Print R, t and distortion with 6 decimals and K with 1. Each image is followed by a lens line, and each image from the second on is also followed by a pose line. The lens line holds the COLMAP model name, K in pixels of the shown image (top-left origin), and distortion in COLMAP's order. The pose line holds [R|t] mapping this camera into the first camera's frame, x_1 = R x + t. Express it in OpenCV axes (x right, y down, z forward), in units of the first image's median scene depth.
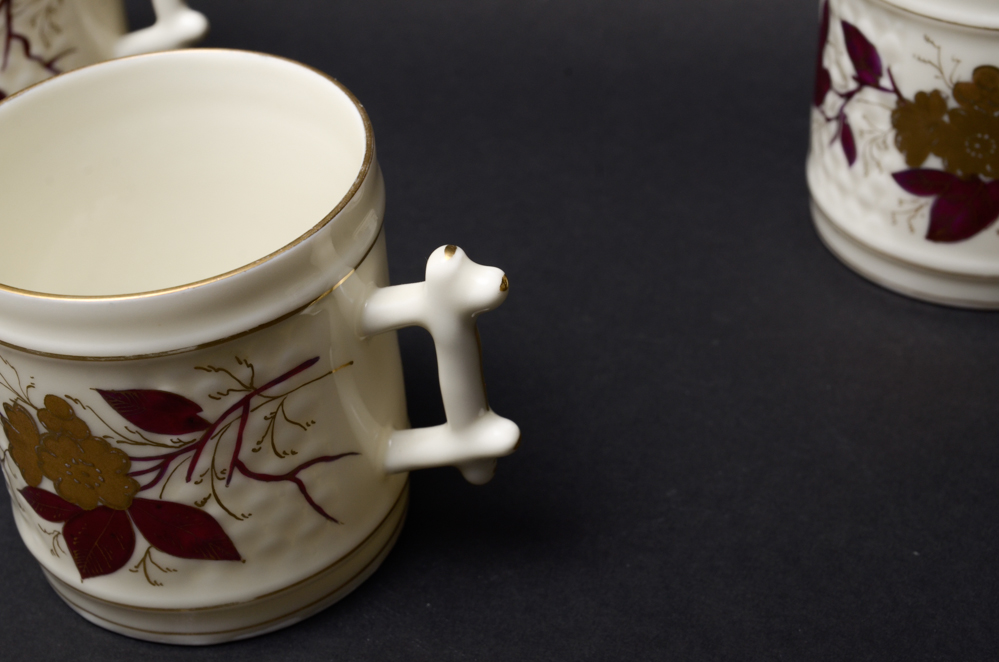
lens RADIAL K [[1750.3, 0, 506.3], [0, 1750.3, 337.7], [0, 0, 1]] dist [0.015967, 0.000000]
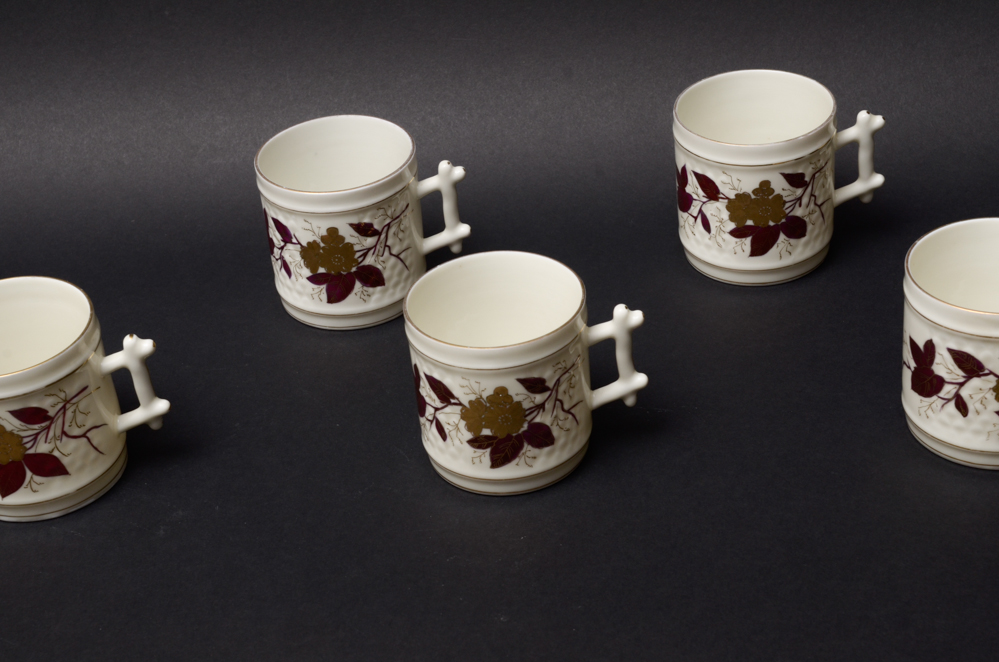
lens RADIAL K [[1750.3, 0, 473.7], [0, 1750.3, 325.5], [0, 0, 1]] dist [0.015967, 0.000000]
pose [[0.957914, -0.183936, 0.220383, -0.110236], [0.202257, 0.977273, -0.063476, 0.195476], [-0.203699, 0.105379, 0.973346, -1.581772]]
